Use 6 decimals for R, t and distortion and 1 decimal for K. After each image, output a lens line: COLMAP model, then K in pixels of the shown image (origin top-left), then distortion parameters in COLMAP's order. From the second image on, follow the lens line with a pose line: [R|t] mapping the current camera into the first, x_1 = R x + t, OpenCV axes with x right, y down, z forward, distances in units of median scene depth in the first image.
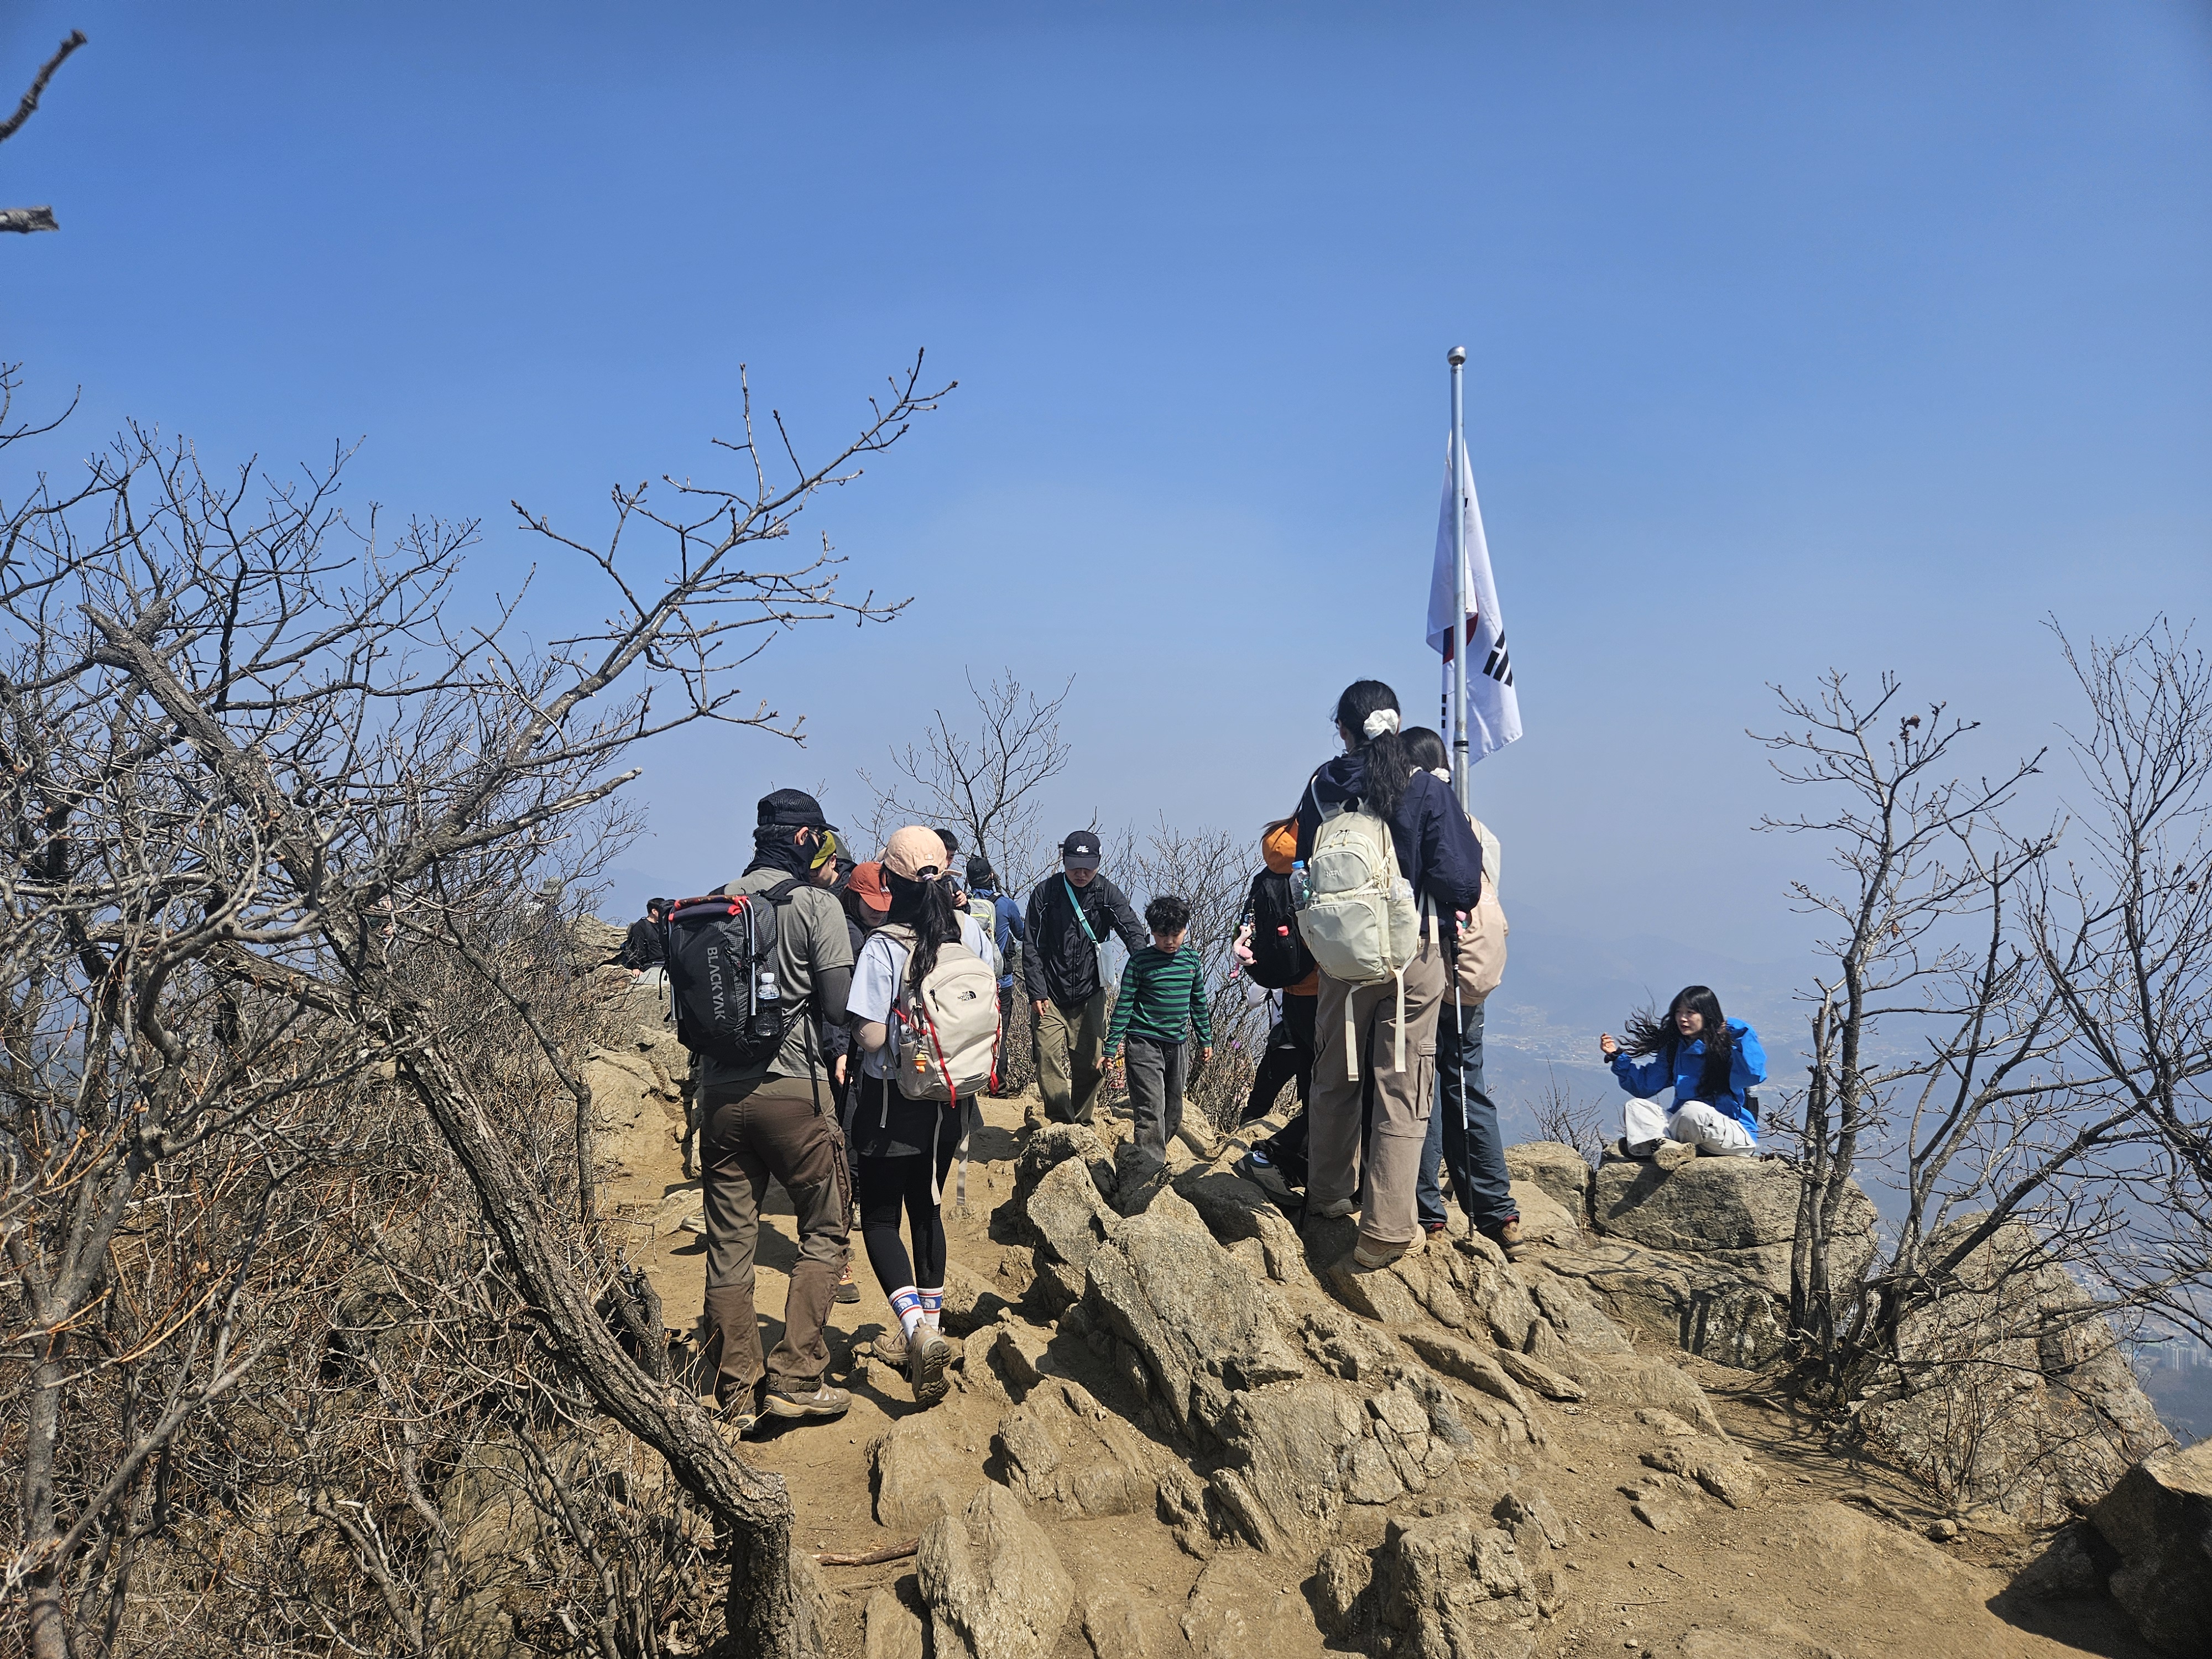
lens RADIAL K [[1487.7, 0, 1089.2], [0, 1487.7, 836.0], [0, 0, 1]] dist [0.022610, -0.011592]
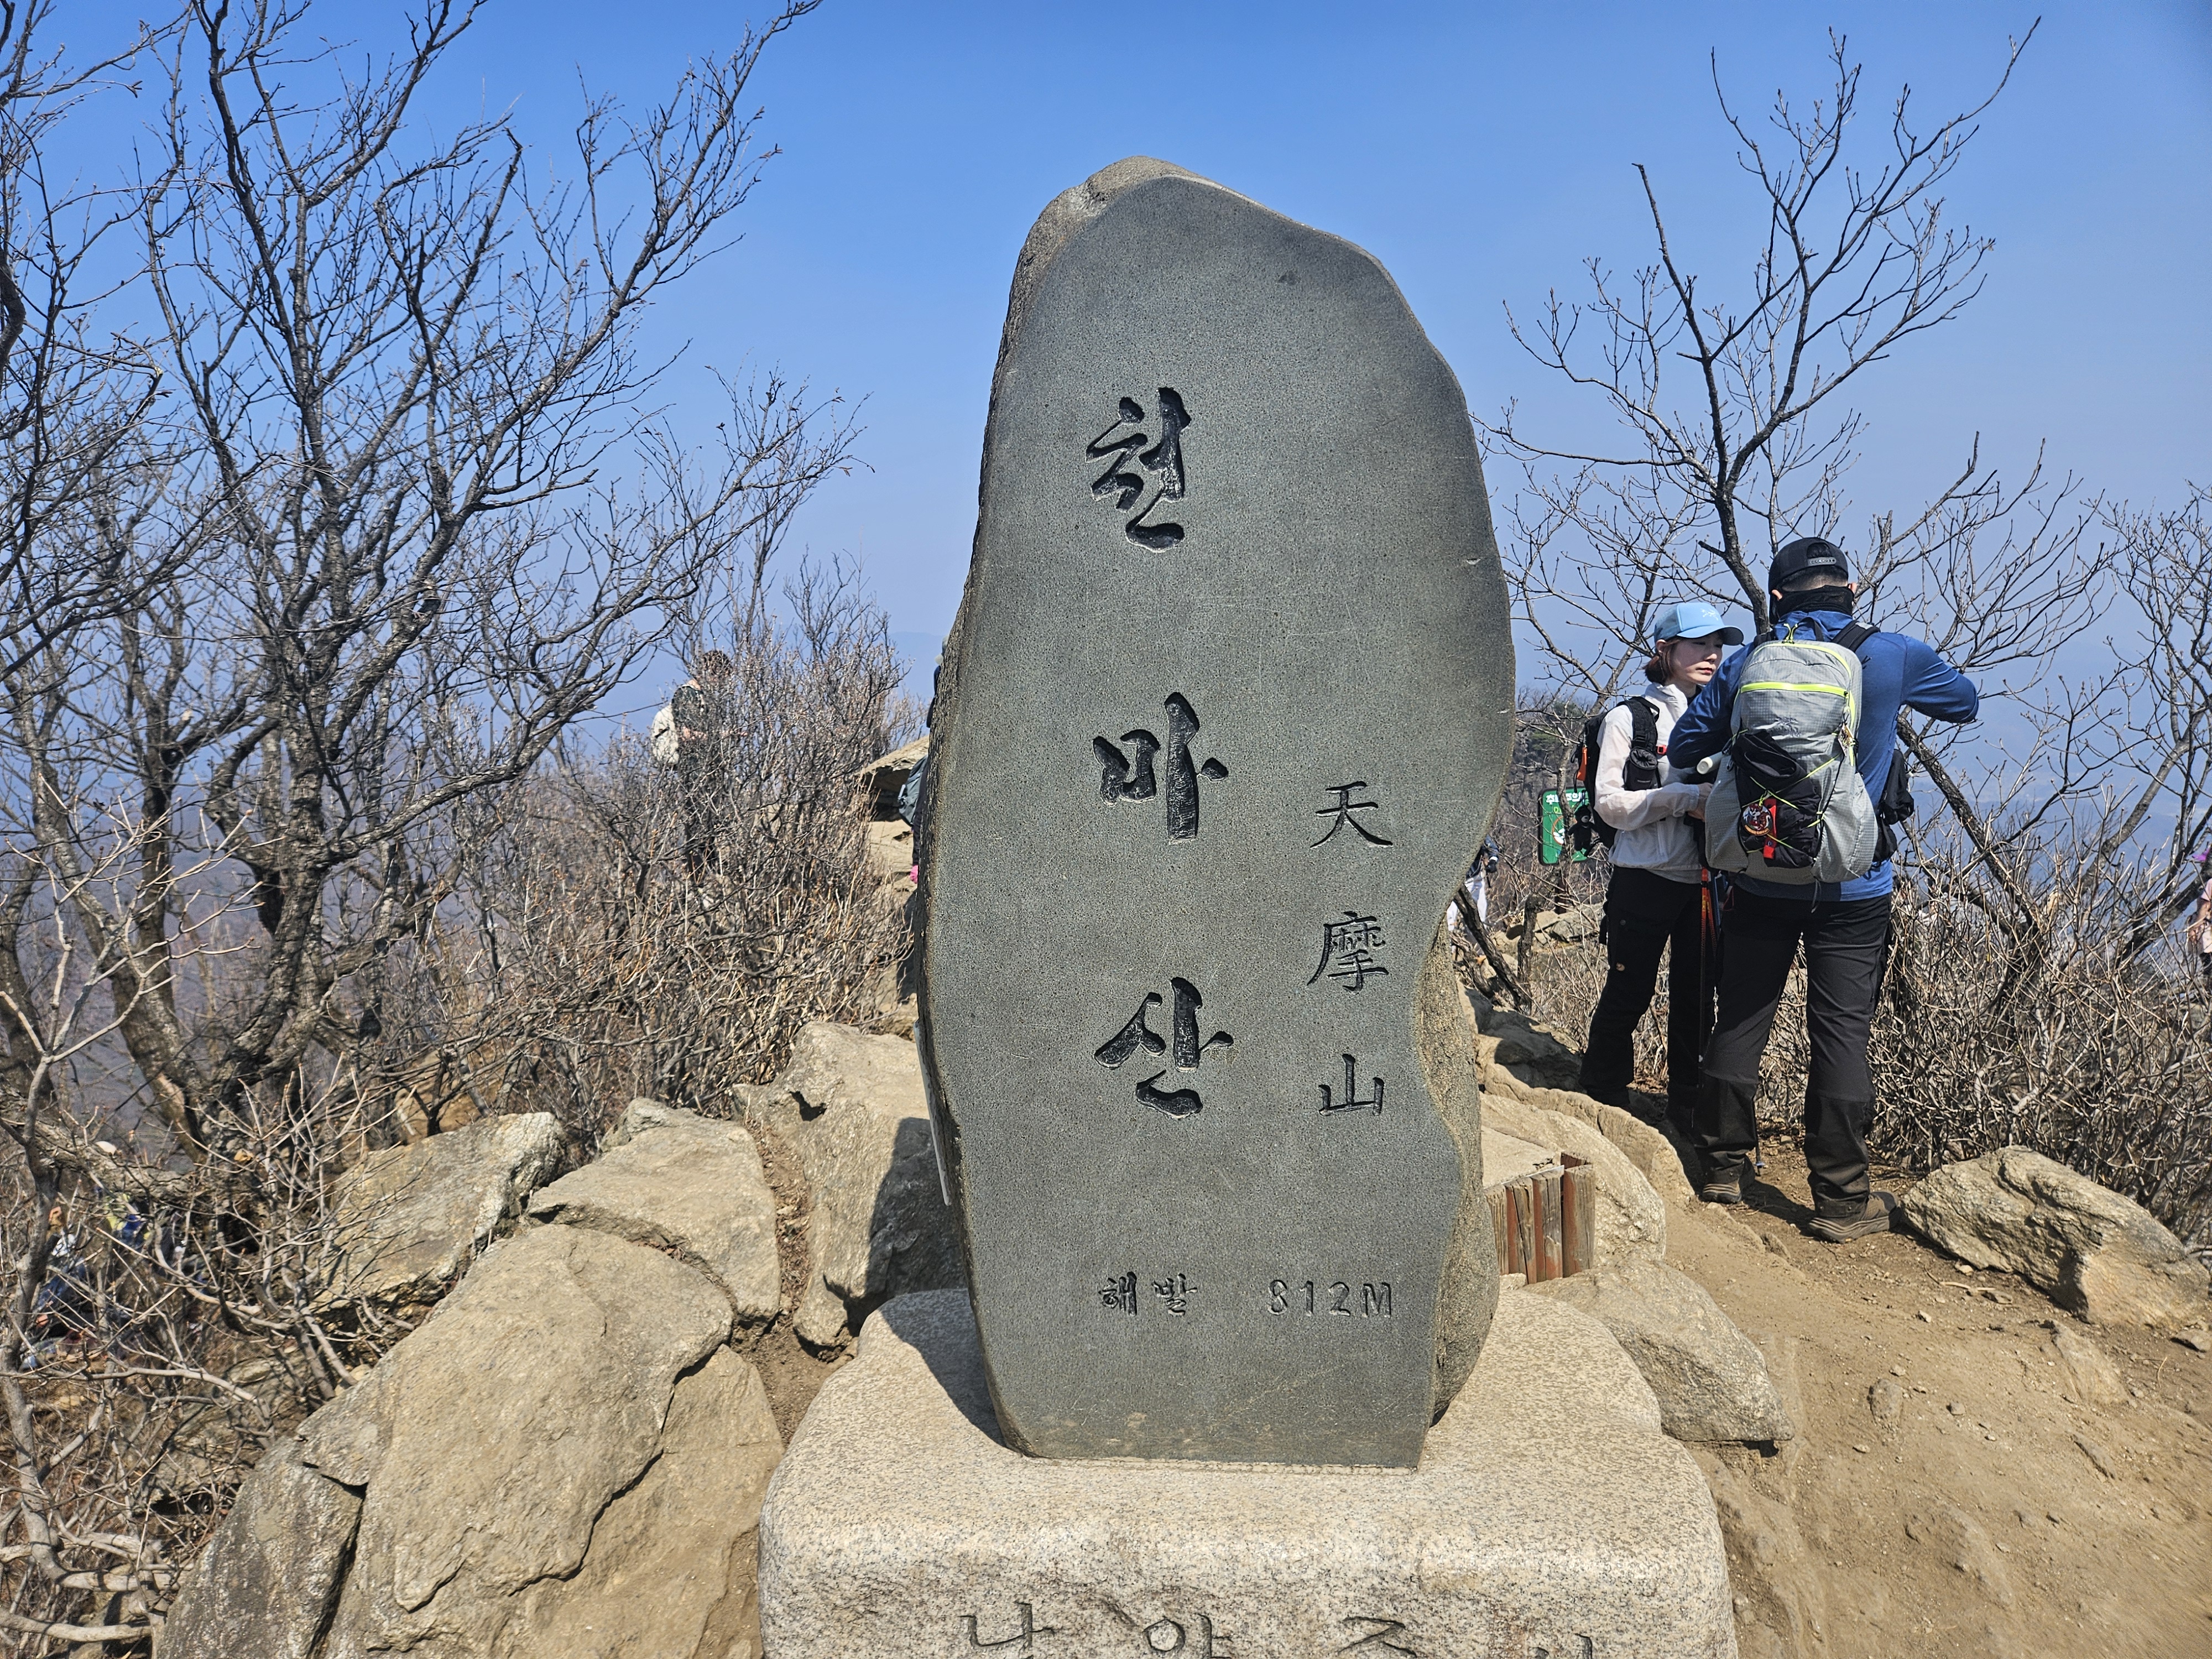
lens RADIAL K [[1487.7, 0, 1096.4], [0, 1487.7, 837.9], [0, 0, 1]] dist [0.022610, -0.011592]
pose [[0.936170, 0.025467, -0.350624, -0.242946], [0.032371, 0.986890, 0.158113, 0.063578], [0.350054, -0.159371, 0.923073, 1.438948]]
